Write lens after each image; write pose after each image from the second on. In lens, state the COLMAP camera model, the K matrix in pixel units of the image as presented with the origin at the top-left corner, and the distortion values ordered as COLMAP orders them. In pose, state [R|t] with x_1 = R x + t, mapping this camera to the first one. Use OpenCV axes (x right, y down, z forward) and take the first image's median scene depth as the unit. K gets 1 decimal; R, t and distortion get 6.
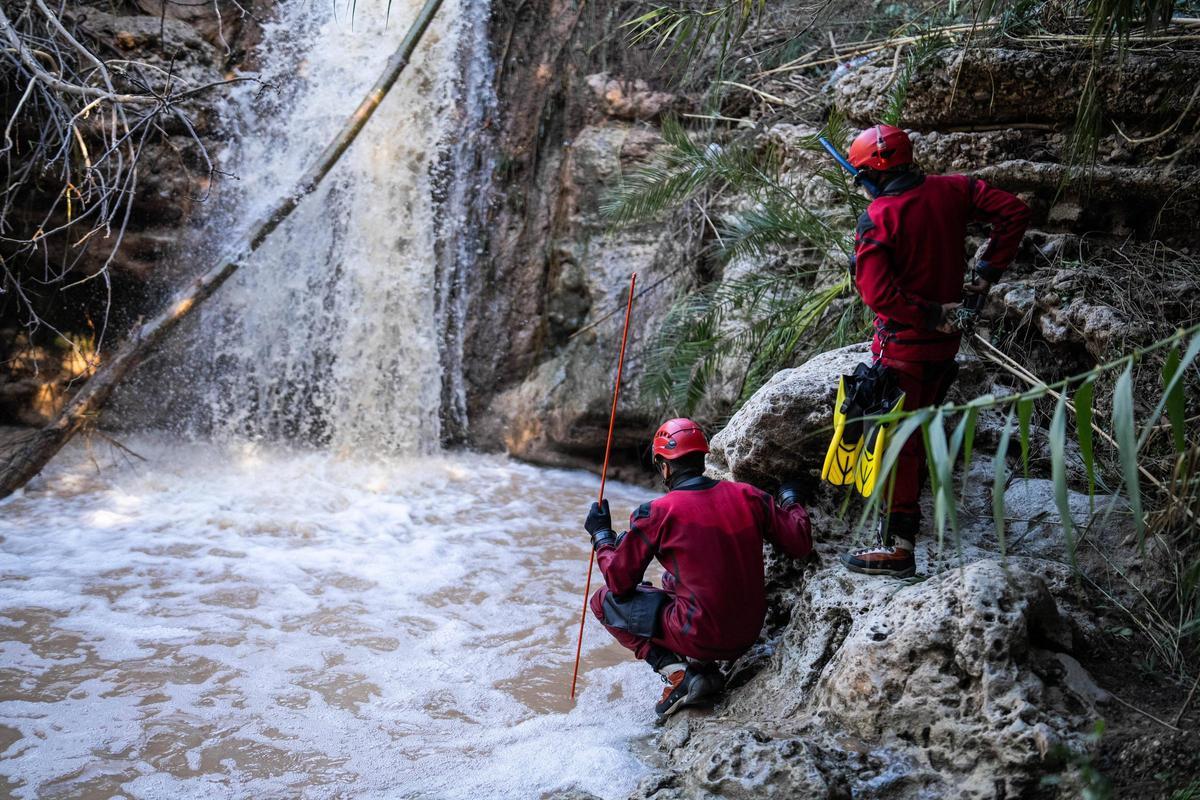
lens RADIAL K [[1656.9, 0, 600.0], [0, 1656.9, 400.0], [0, 0, 1]] dist [-0.148860, 1.125275]
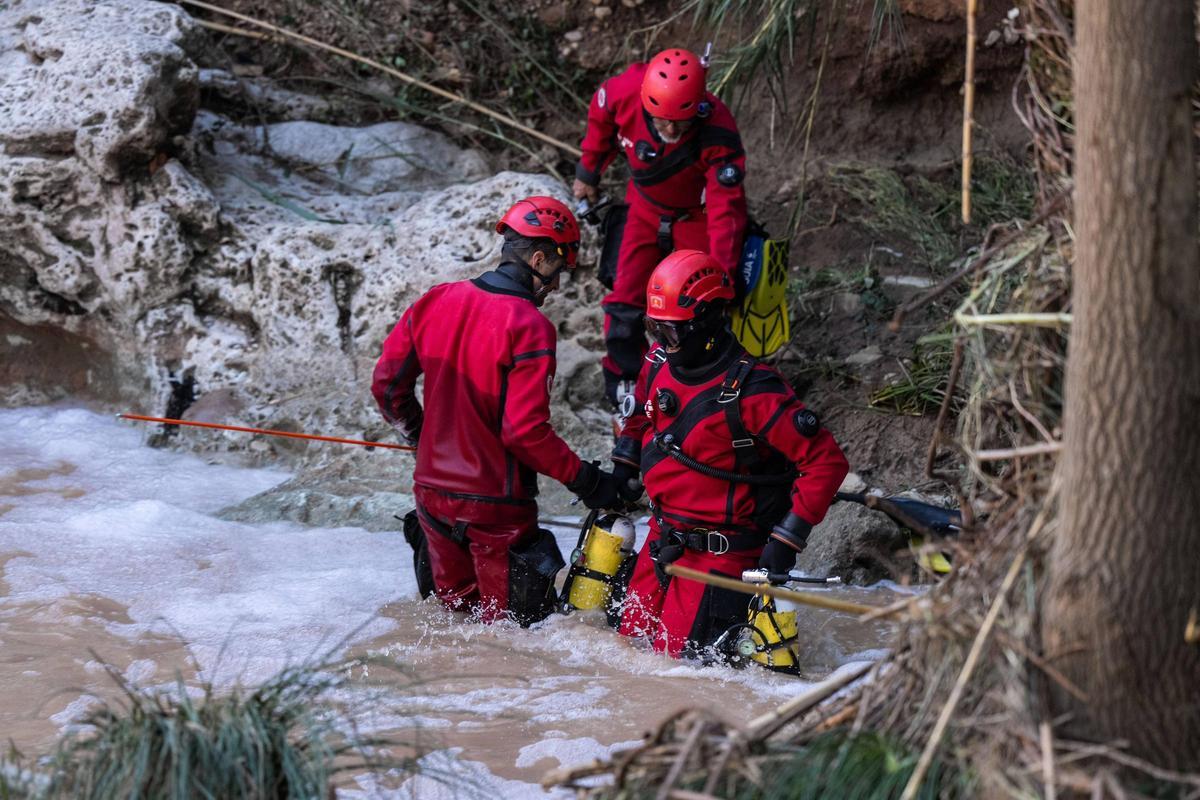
lens RADIAL K [[5220.3, 0, 600.0], [0, 5220.3, 400.0], [0, 0, 1]] dist [1.279367, -2.865223]
pose [[0.563392, -0.172840, 0.807908, -1.587191], [0.144172, 0.983436, 0.109854, -0.074442], [-0.813514, 0.054587, 0.578978, -0.608897]]
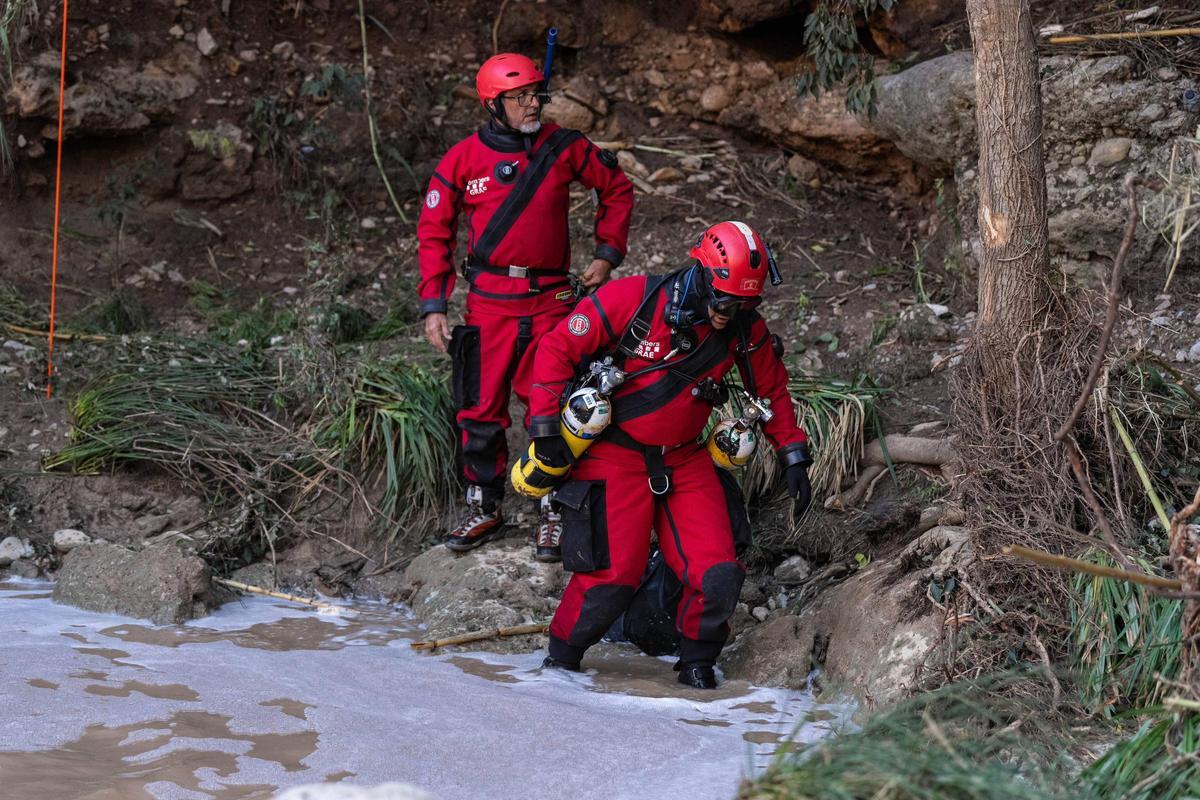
lens RADIAL K [[3039.5, 0, 600.0], [0, 3039.5, 400.0], [0, 0, 1]] dist [0.043058, -0.114412]
pose [[-0.031745, -0.164330, 0.985894, -1.198012], [0.154292, 0.973762, 0.167276, -0.049397], [-0.987515, 0.157426, -0.005557, 0.255418]]
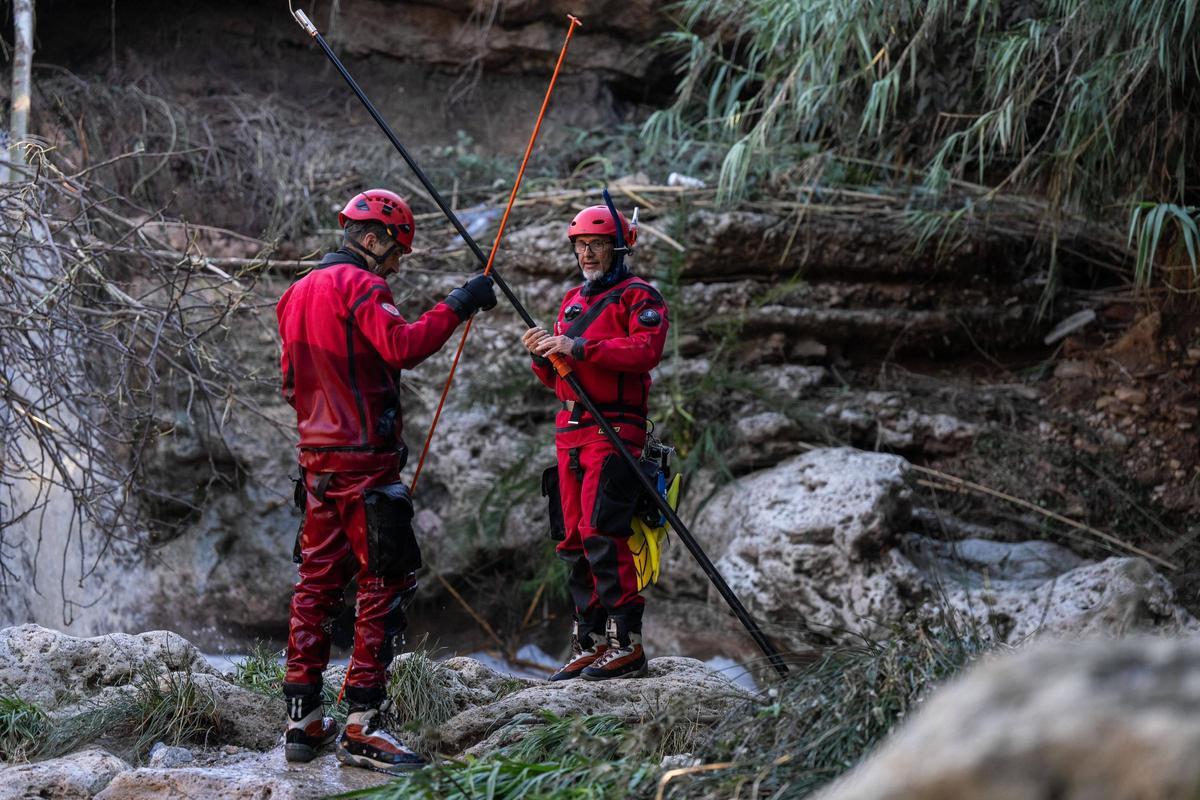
lens RADIAL K [[4166.4, 0, 600.0], [0, 4166.4, 400.0], [0, 0, 1]] dist [0.805898, 0.423254]
pose [[0.677392, -0.033587, 0.734855, -2.025734], [0.123307, 0.990007, -0.068416, 0.109224], [-0.725214, 0.136957, 0.674765, -0.912378]]
